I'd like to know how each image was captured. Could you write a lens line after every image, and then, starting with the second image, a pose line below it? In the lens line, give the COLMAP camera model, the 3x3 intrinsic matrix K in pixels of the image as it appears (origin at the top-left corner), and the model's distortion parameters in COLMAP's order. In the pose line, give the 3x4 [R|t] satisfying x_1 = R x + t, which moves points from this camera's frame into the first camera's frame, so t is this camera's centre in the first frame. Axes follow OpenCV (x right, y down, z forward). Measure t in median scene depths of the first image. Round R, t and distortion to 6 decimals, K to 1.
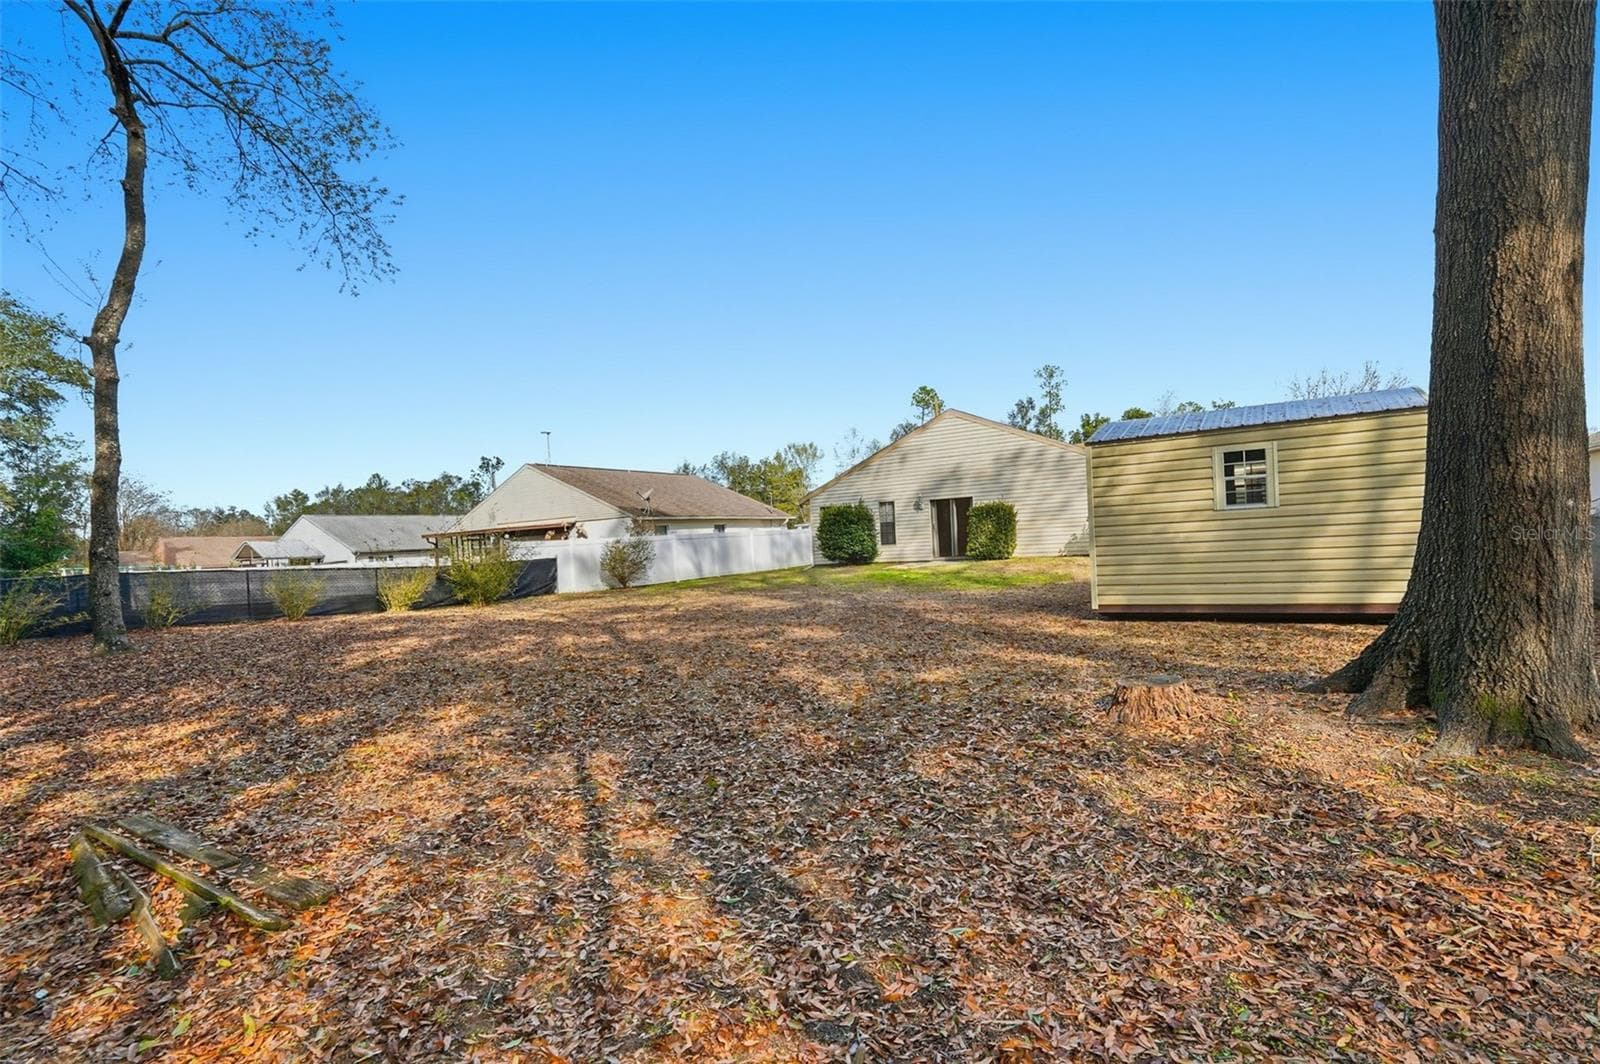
lens RADIAL K [[760.1, 0, 800.0], [0, 760.1, 532.0], [0, 0, 1]] dist [-0.002192, -0.000015]
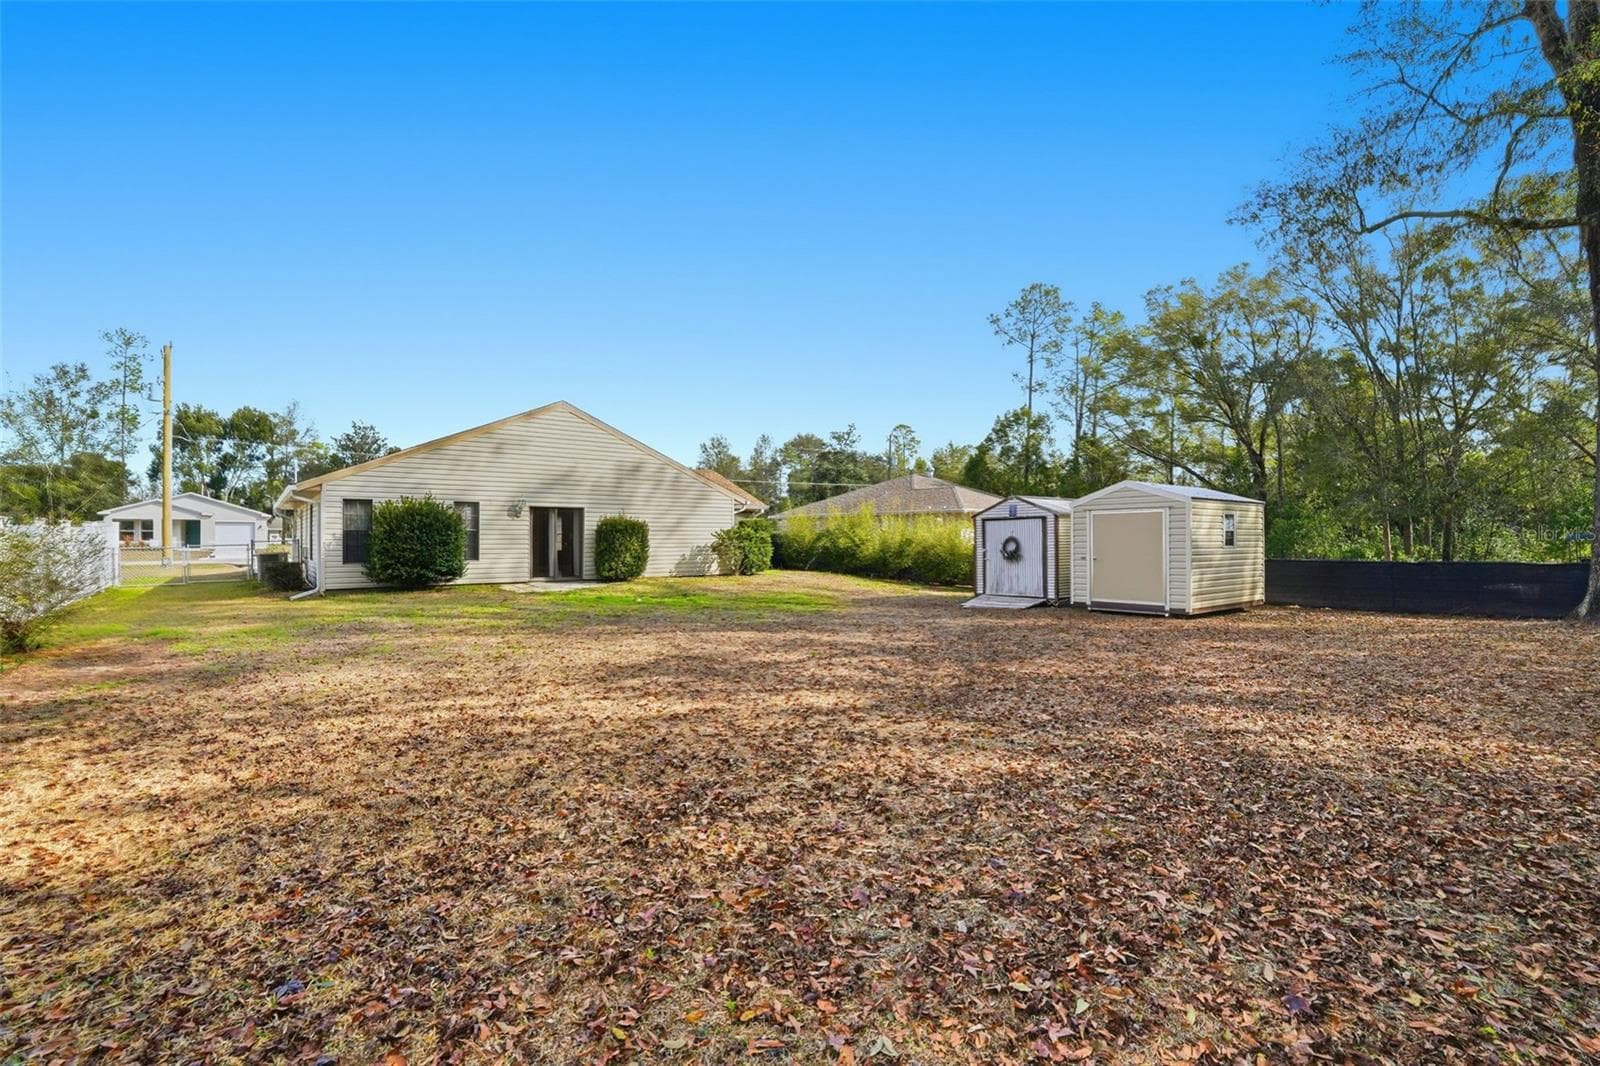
lens RADIAL K [[714.7, 0, 800.0], [0, 714.7, 533.0], [0, 0, 1]] dist [-0.017699, -0.000108]
pose [[0.344303, 0.059728, 0.936957, -0.434874], [-0.031221, 0.998151, -0.052156, 0.016862], [-0.938339, -0.011295, 0.345531, 0.469160]]
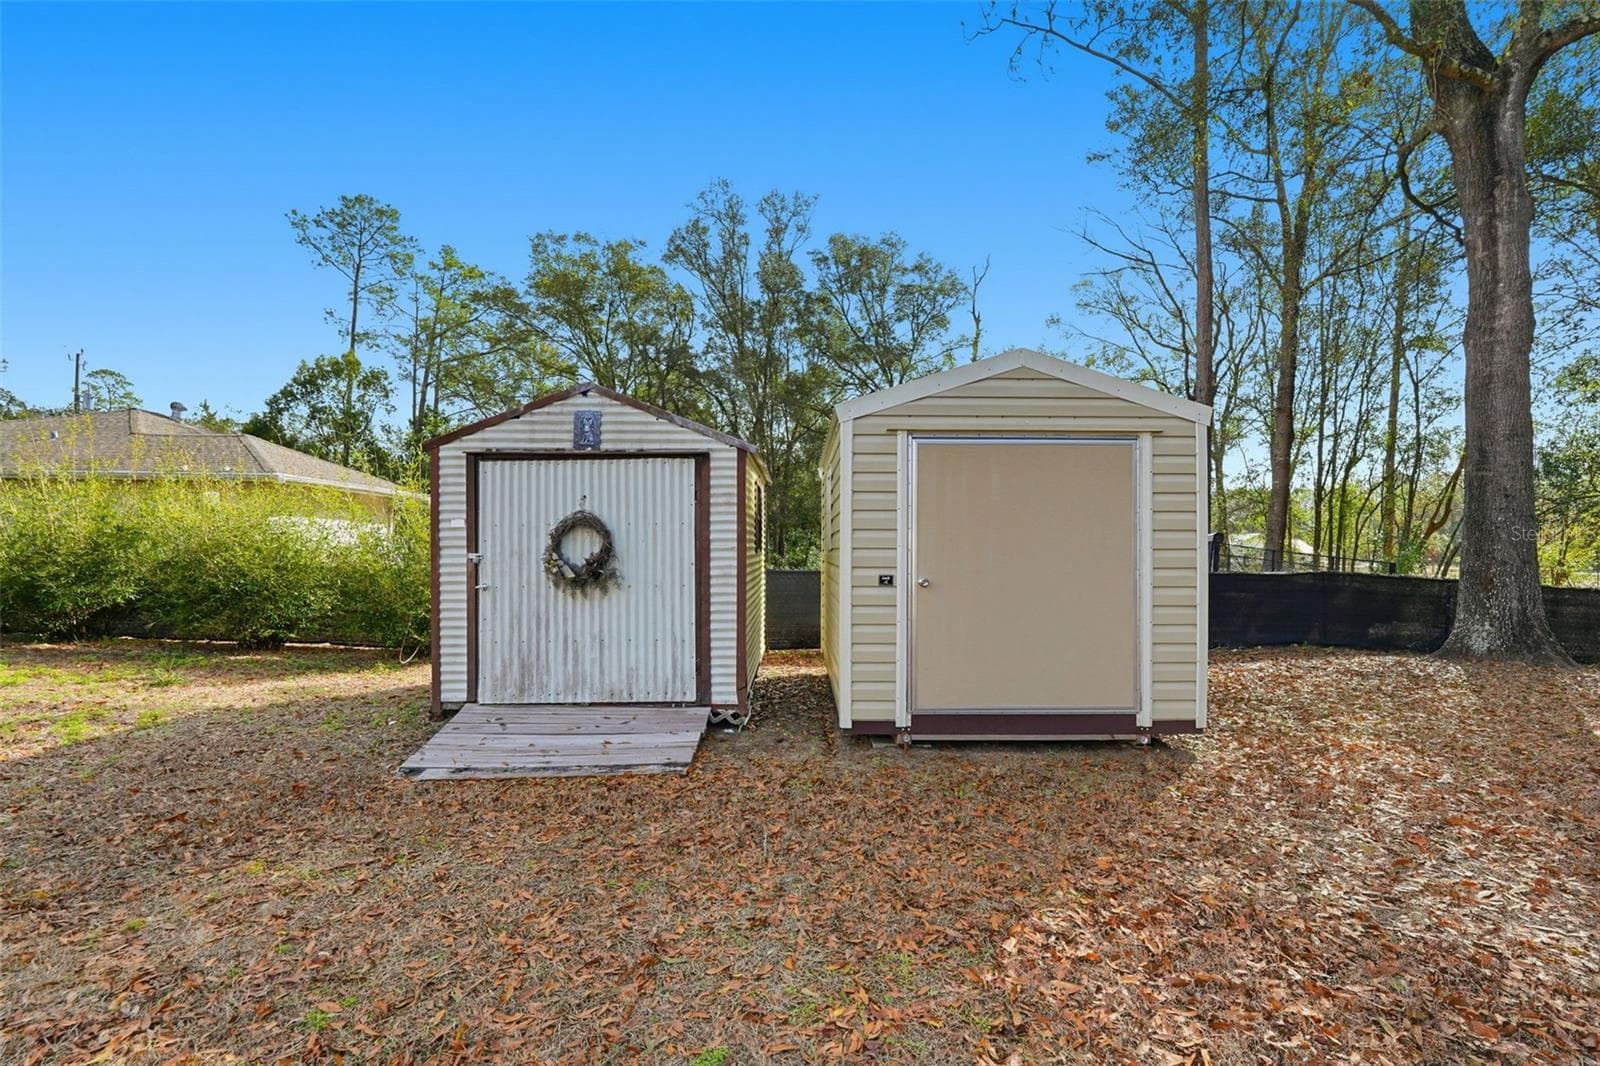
lens RADIAL K [[715.9, 0, 802.9], [0, 715.9, 547.3], [0, 0, 1]] dist [-0.004785, 0.000005]
pose [[-0.536114, 0.053655, 0.842439, 0.051315], [0.005428, 0.998176, -0.060120, 0.002190], [-0.844128, -0.027658, -0.535428, 0.571682]]
